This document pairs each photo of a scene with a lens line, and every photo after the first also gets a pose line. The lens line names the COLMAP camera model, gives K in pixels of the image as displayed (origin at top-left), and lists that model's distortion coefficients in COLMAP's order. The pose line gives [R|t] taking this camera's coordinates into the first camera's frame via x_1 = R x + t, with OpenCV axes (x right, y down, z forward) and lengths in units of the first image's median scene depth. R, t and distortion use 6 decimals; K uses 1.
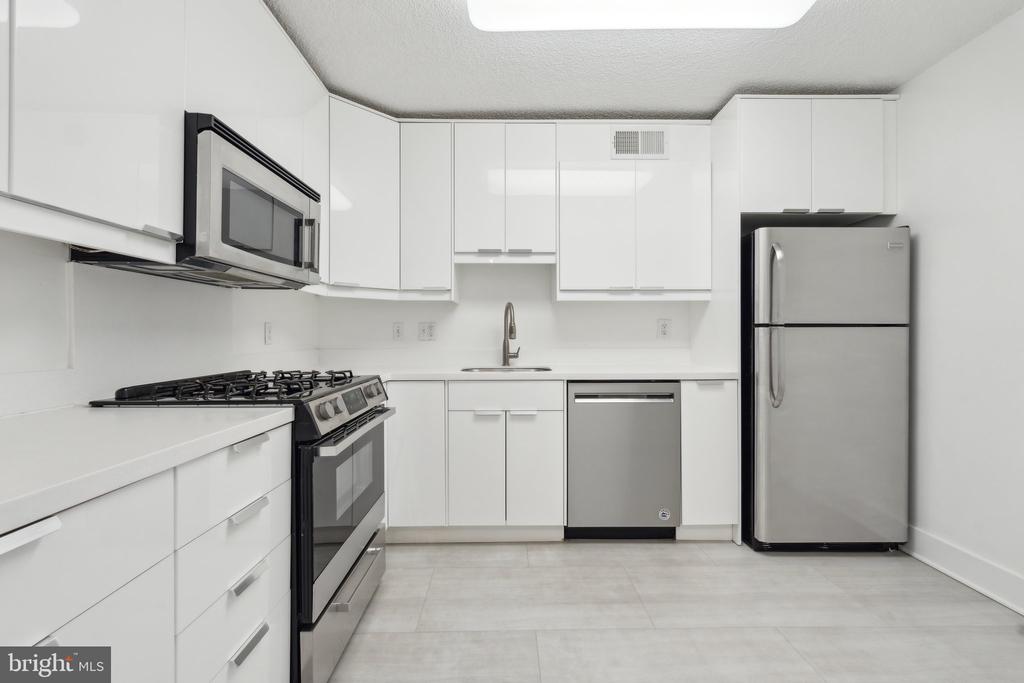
lens RADIAL K [[453.7, 0, 513.2], [0, 453.7, 335.1], [0, 0, 1]] dist [0.000452, 0.000468]
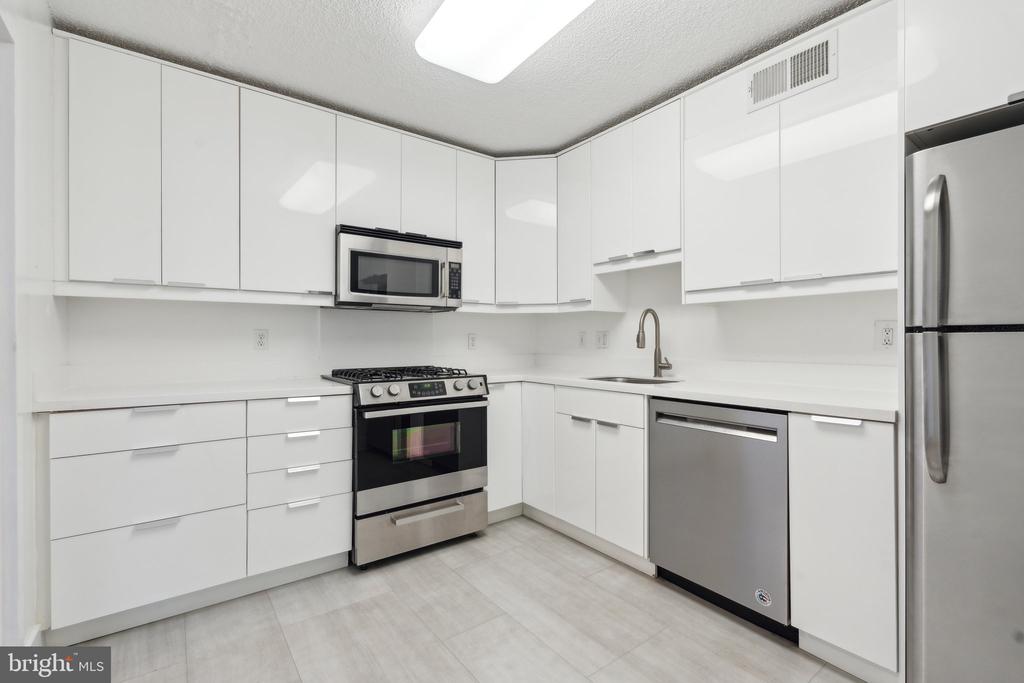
lens RADIAL K [[459.0, 0, 512.0], [0, 459.0, 341.5], [0, 0, 1]] dist [0.001792, 0.000081]
pose [[0.585395, 0.002664, -0.810744, 0.686360], [-0.002992, 0.999995, 0.001126, -0.005943], [0.810743, 0.001767, 0.585400, 0.257477]]
